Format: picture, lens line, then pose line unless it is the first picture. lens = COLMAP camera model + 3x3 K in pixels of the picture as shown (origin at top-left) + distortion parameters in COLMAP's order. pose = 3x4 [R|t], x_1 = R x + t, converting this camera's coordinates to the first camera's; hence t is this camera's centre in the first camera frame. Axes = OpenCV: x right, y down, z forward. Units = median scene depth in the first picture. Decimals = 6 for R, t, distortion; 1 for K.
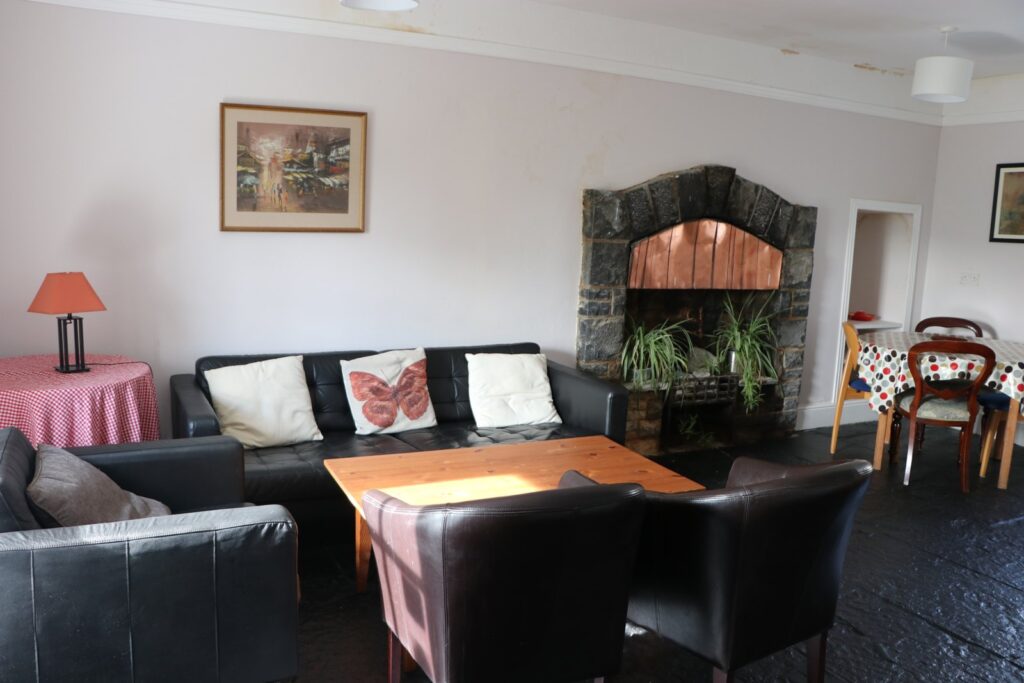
lens RADIAL K [[834.2, 0, 500.6], [0, 834.2, 362.1], [0, 0, 1]] dist [-0.184044, 0.151540]
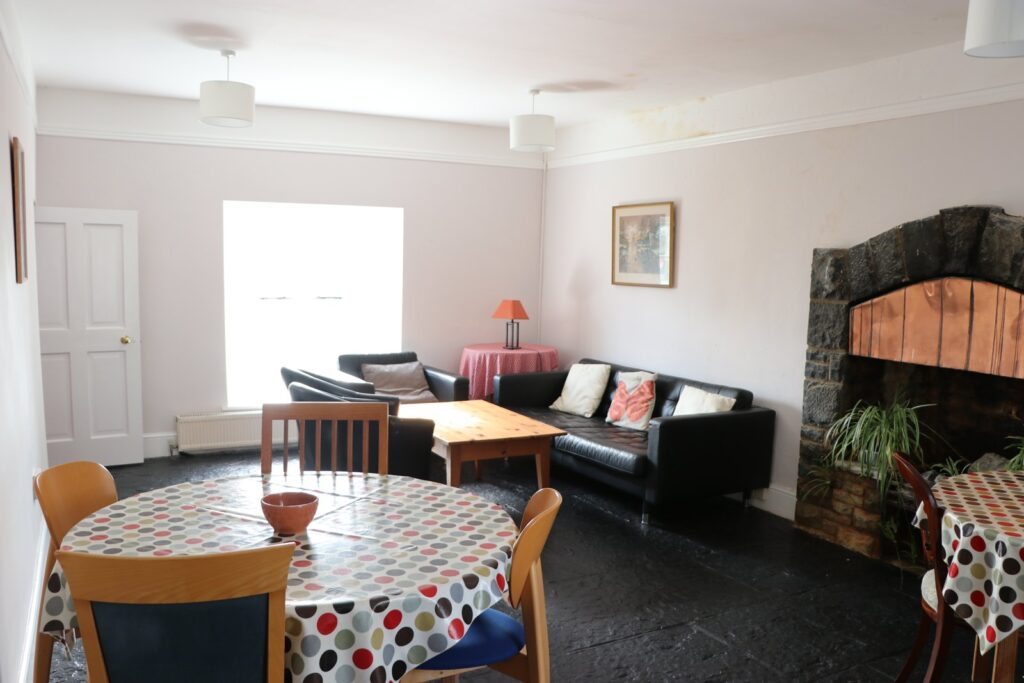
lens RADIAL K [[831.6, 0, 504.1], [0, 831.6, 358.1], [0, 0, 1]] dist [-0.187840, 0.160080]
pose [[0.014742, 0.083614, -0.996389, 1.215409], [-0.185664, 0.979397, 0.079441, -0.100100], [0.982503, 0.183823, 0.029962, 0.710758]]
